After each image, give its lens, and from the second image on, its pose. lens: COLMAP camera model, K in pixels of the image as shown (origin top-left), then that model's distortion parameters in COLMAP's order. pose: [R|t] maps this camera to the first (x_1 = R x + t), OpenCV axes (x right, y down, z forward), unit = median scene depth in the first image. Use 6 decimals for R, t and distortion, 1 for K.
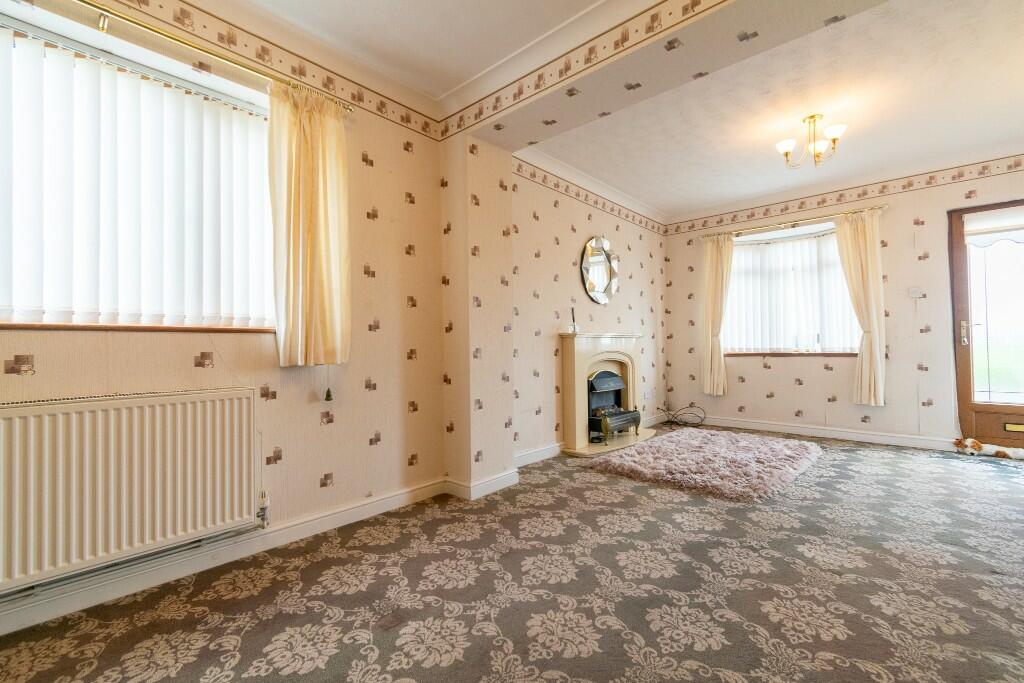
lens RADIAL K [[451.3, 0, 510.3], [0, 451.3, 342.7], [0, 0, 1]] dist [0.004173, 0.000278]
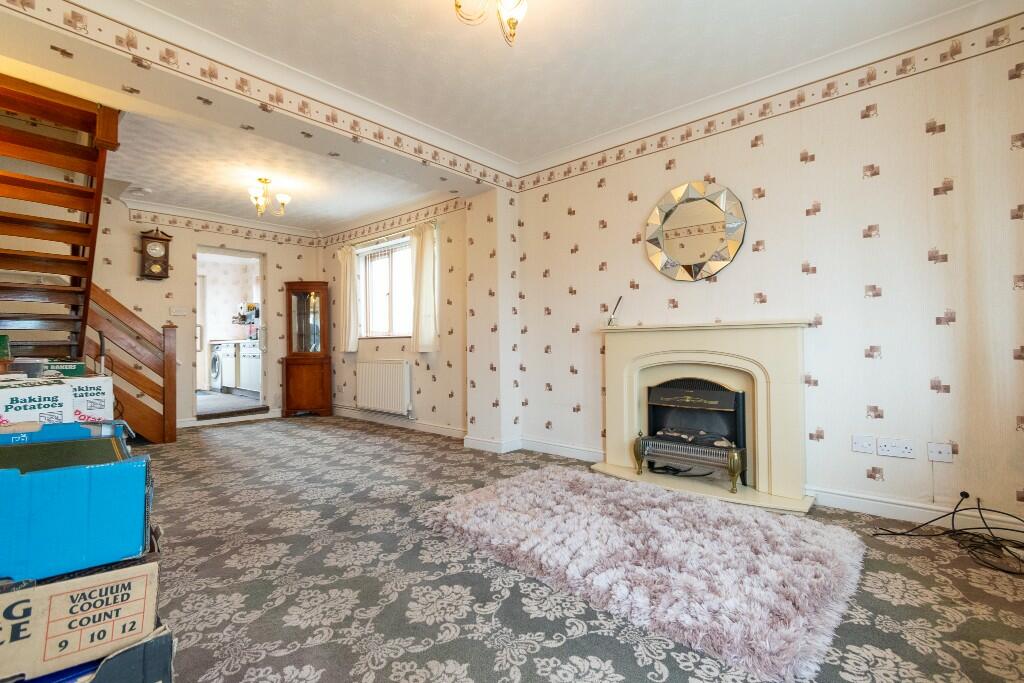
lens RADIAL K [[451.3, 0, 510.5], [0, 451.3, 340.4], [0, 0, 1]] dist [0.004173, 0.000278]
pose [[0.009088, -0.004059, -0.999950, 1.355515], [0.010512, 0.999937, -0.003963, 0.006587], [0.999903, -0.010475, 0.009130, 1.108610]]
